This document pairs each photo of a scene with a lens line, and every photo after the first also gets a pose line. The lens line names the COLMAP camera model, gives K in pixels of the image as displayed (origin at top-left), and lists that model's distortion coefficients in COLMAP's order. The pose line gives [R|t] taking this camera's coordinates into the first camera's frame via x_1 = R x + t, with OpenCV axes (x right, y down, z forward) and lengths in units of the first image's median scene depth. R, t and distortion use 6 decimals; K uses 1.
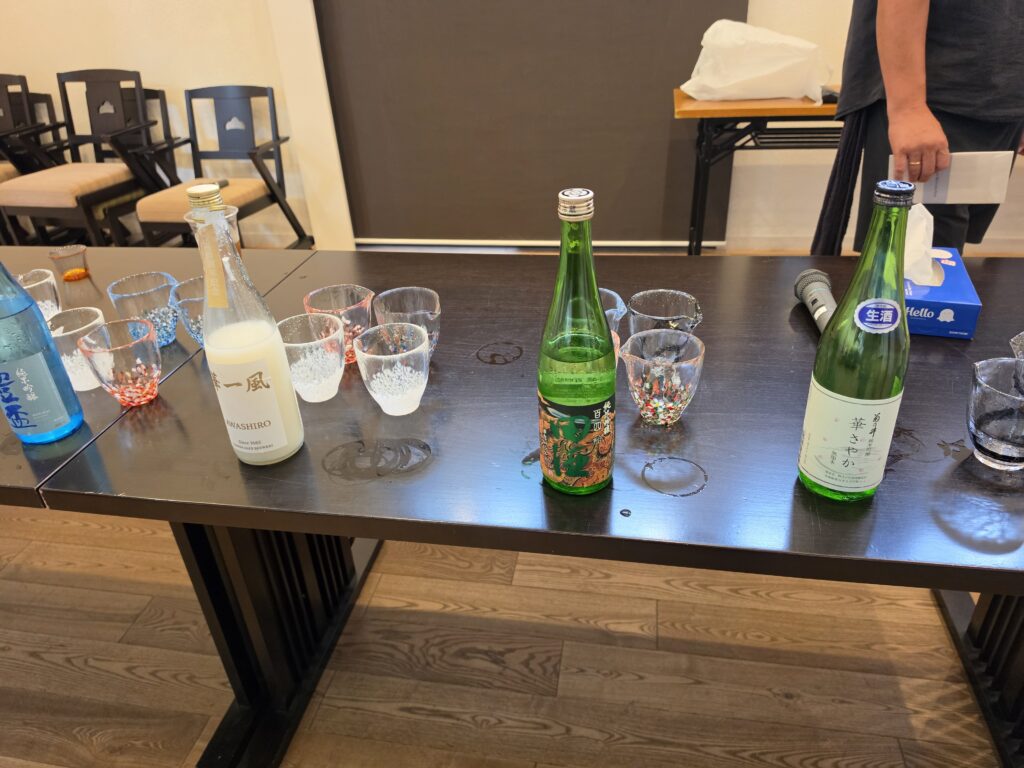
lens RADIAL K [[710.8, 0, 514.4], [0, 710.8, 386.9], [0, 0, 1]] dist [0.009675, -0.021639]
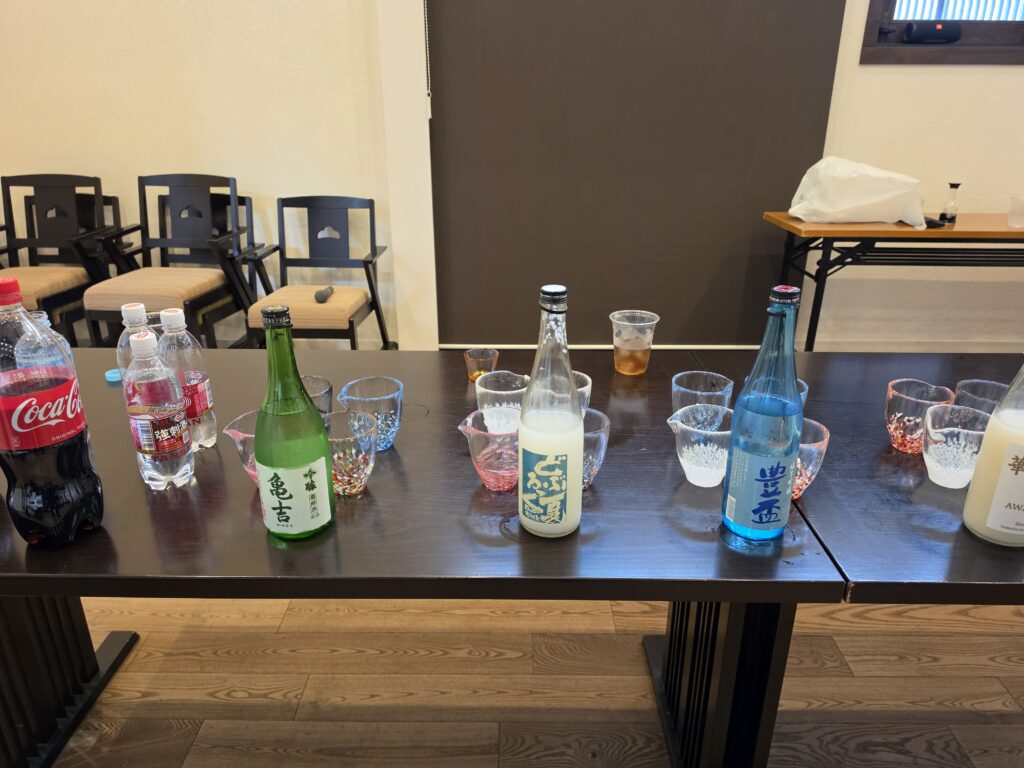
lens RADIAL K [[710.8, 0, 506.2], [0, 710.8, 388.7], [0, 0, 1]] dist [0.009675, -0.021639]
pose [[0.984829, -0.014180, 0.172947, -0.372976], [0.039495, 0.988814, -0.143827, 0.000281], [-0.168973, 0.148475, 0.974373, 0.021524]]
